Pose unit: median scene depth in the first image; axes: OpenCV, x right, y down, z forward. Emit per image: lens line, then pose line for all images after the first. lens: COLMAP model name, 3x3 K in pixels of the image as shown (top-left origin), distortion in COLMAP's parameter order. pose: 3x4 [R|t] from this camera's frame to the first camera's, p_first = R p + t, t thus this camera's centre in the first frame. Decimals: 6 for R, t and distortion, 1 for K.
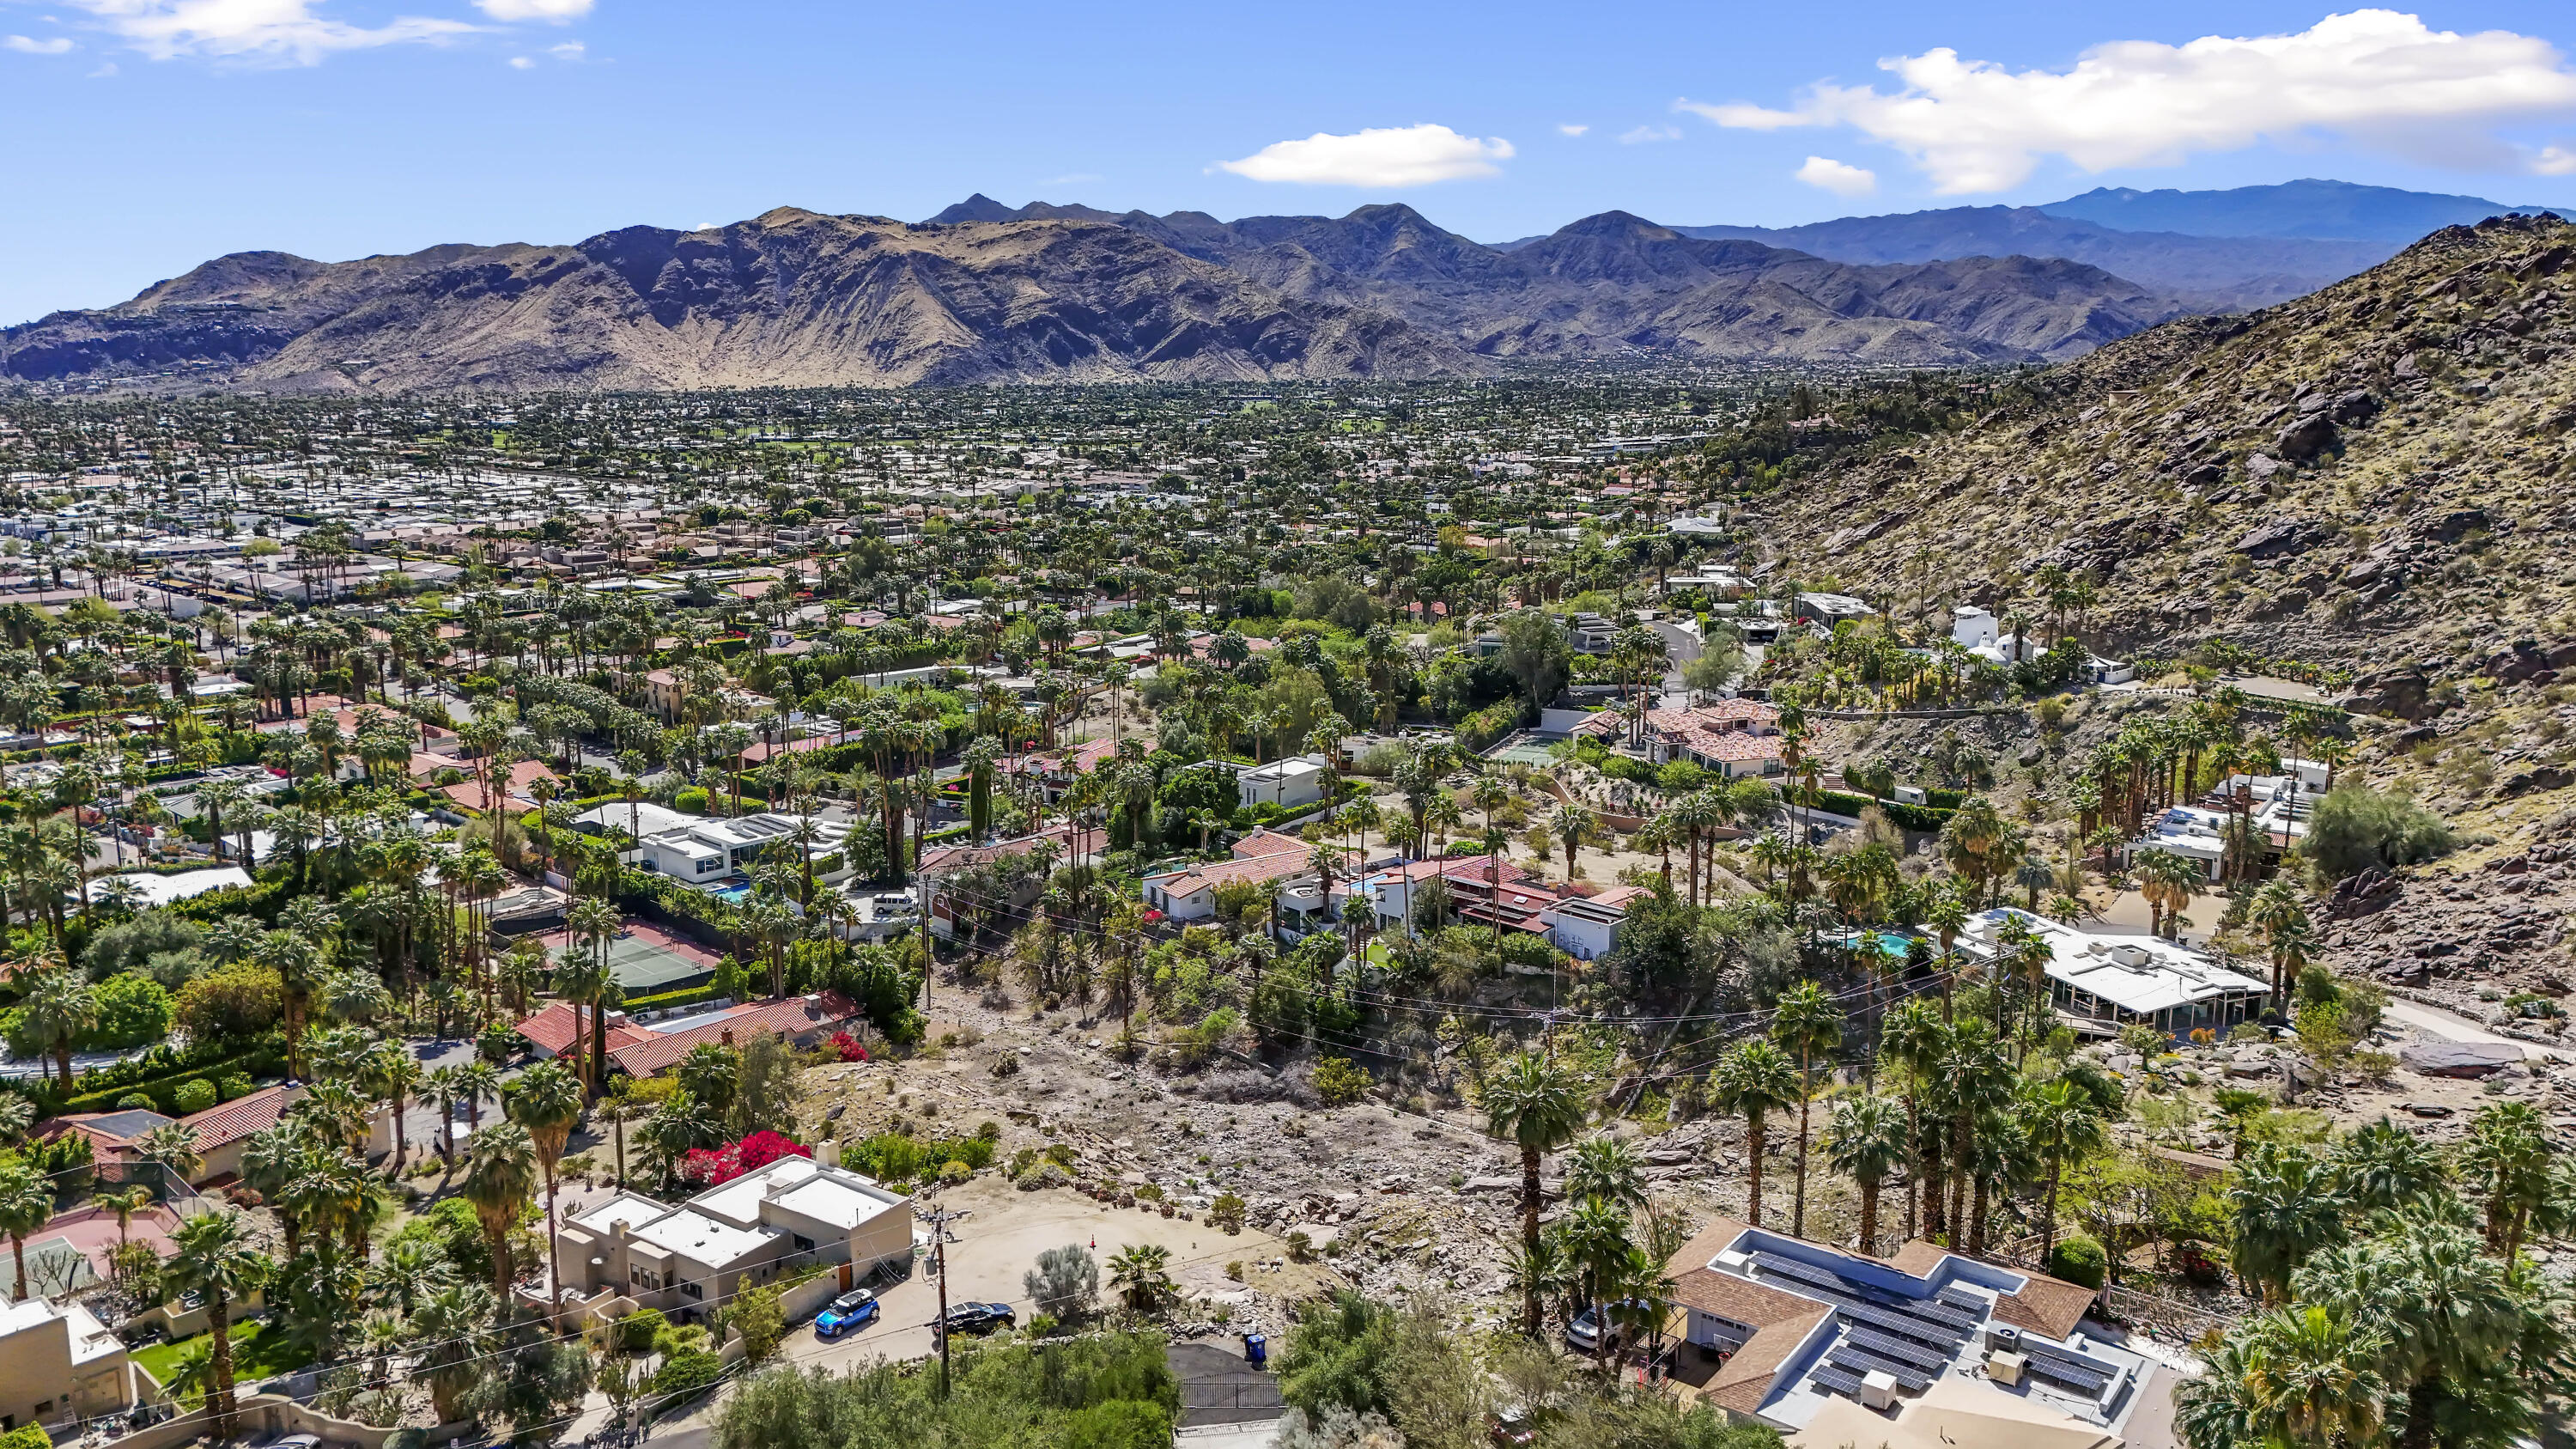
lens RADIAL K [[1883.2, 0, 1288.0], [0, 1883.2, 731.8], [0, 0, 1]] dist [0.067612, -0.066570]
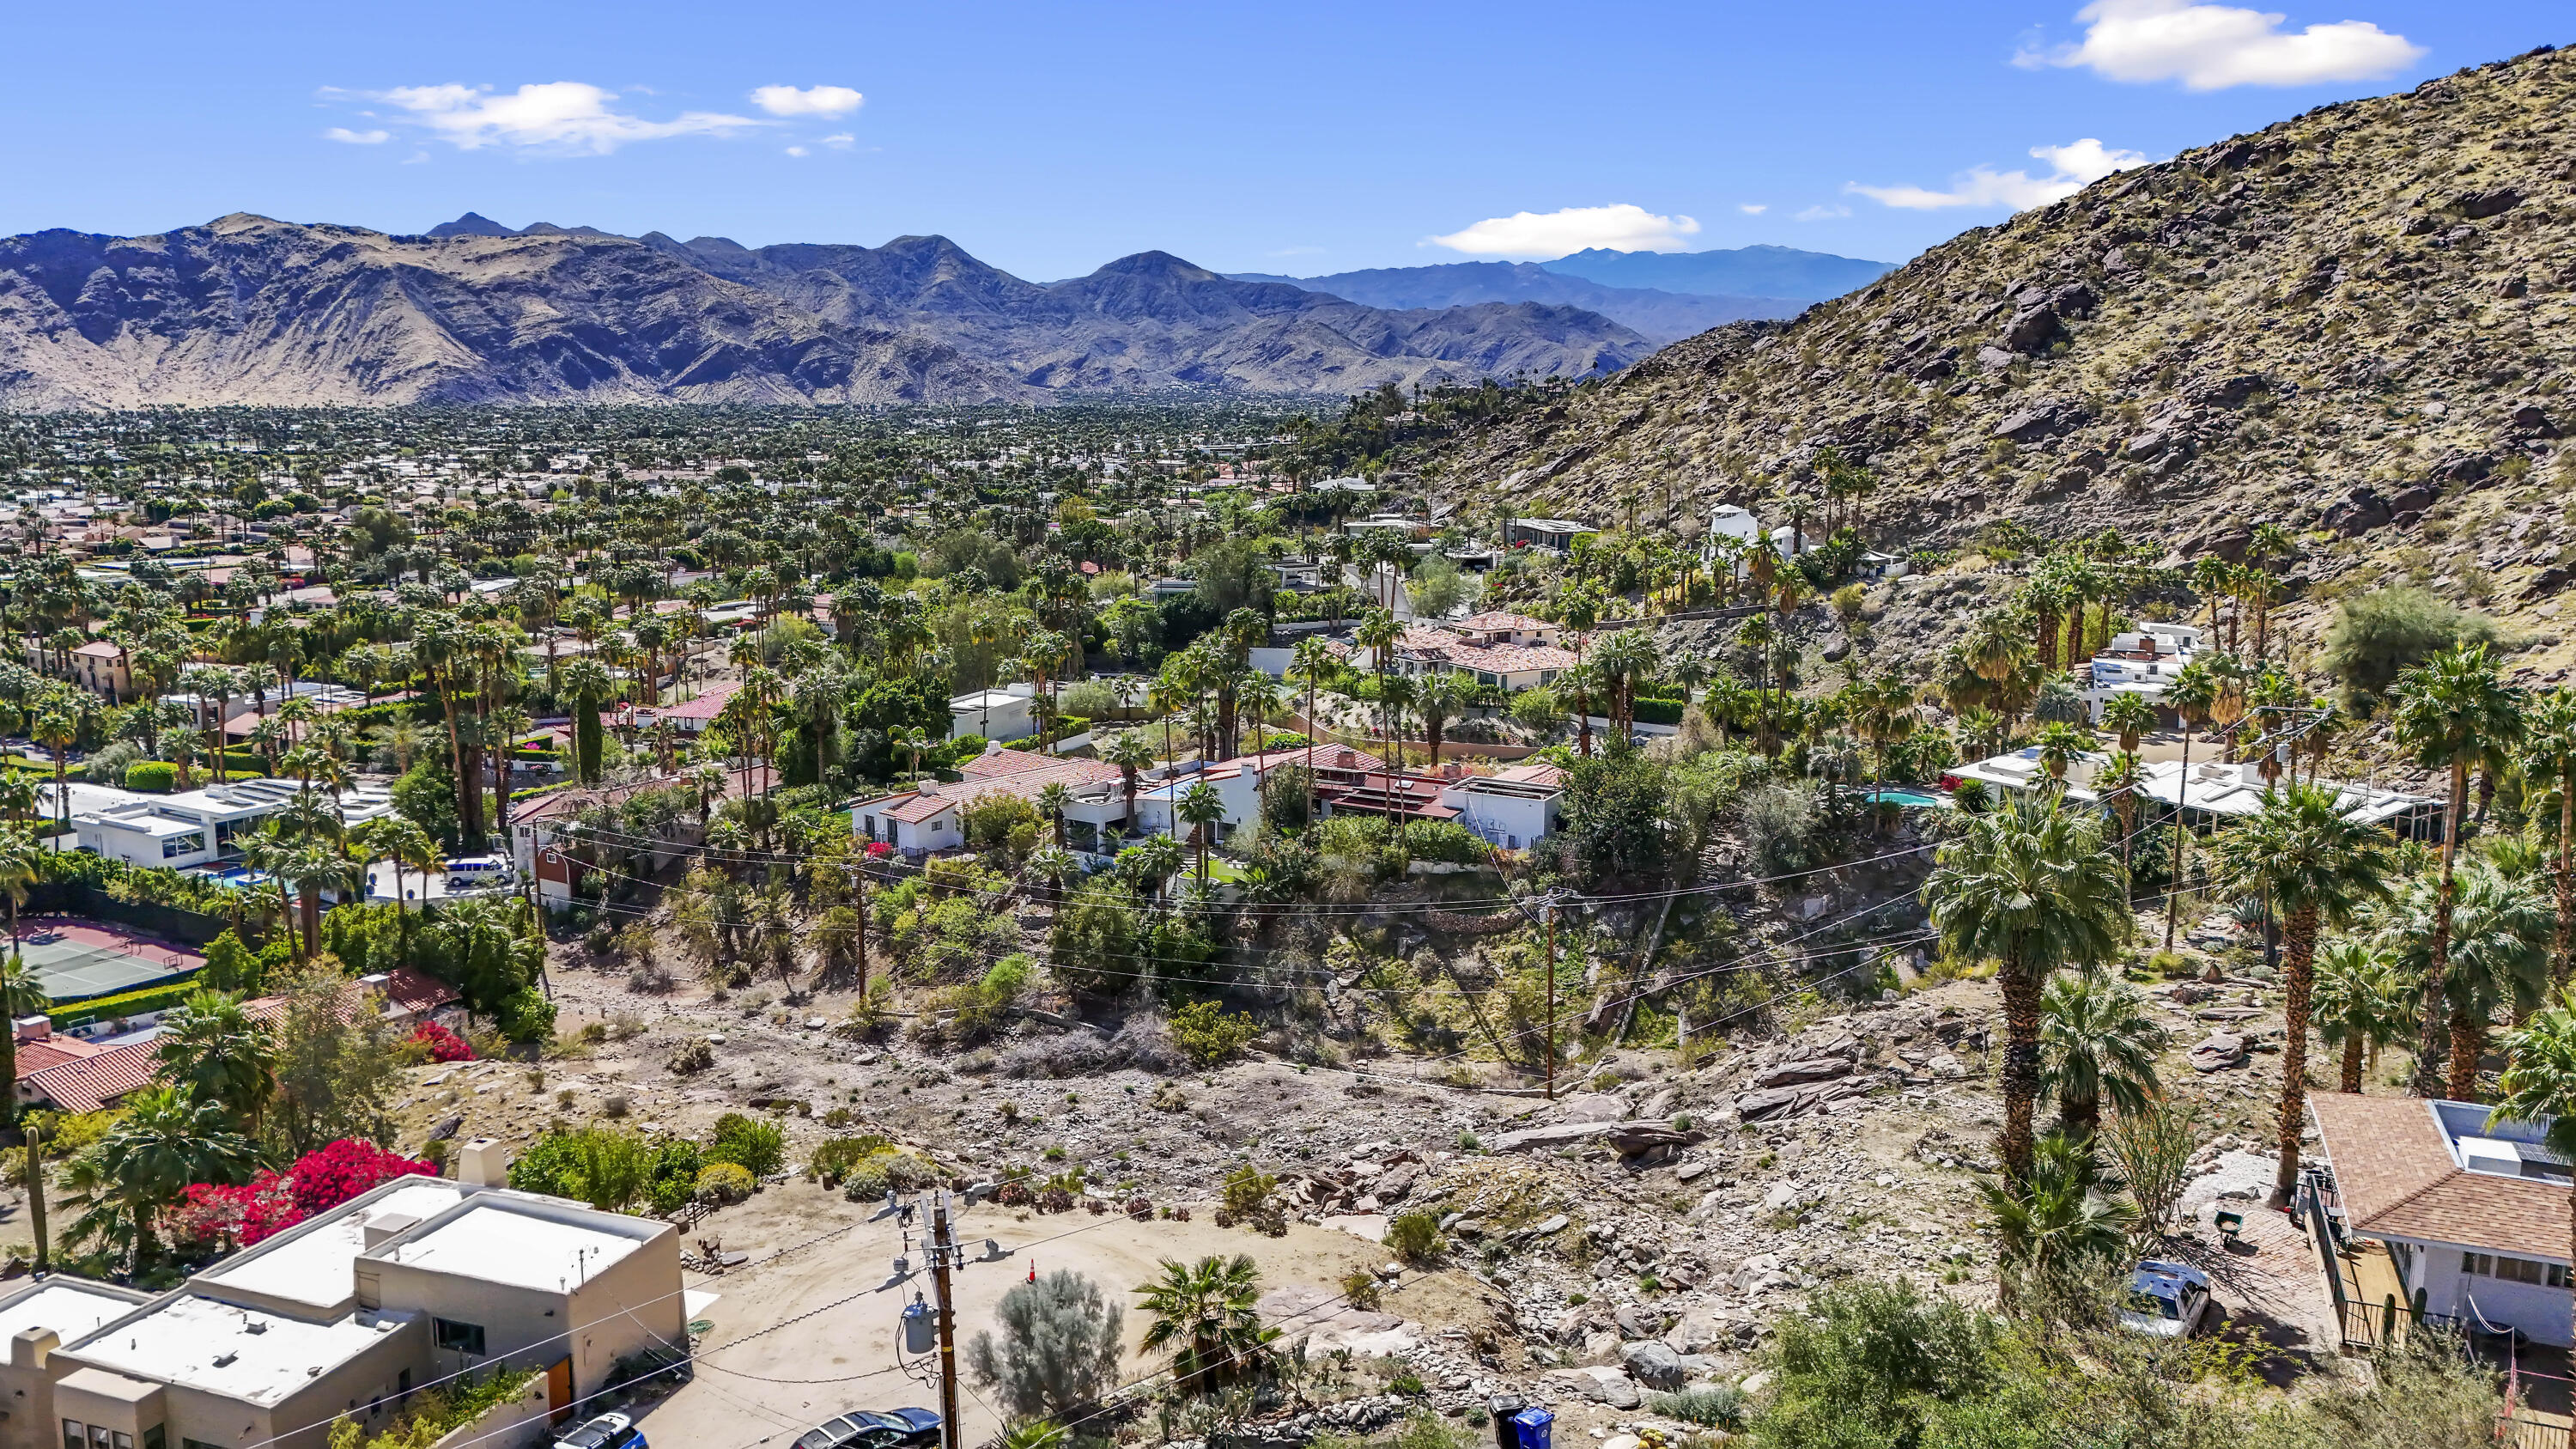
lens RADIAL K [[1883.2, 0, 1288.0], [0, 1883.2, 731.8], [0, 0, 1]] dist [0.067612, -0.066570]
pose [[0.971551, -0.036991, 0.233925, -0.066549], [0.042473, 0.998927, -0.018439, 0.055959], [-0.232993, 0.027850, 0.972080, 0.198104]]
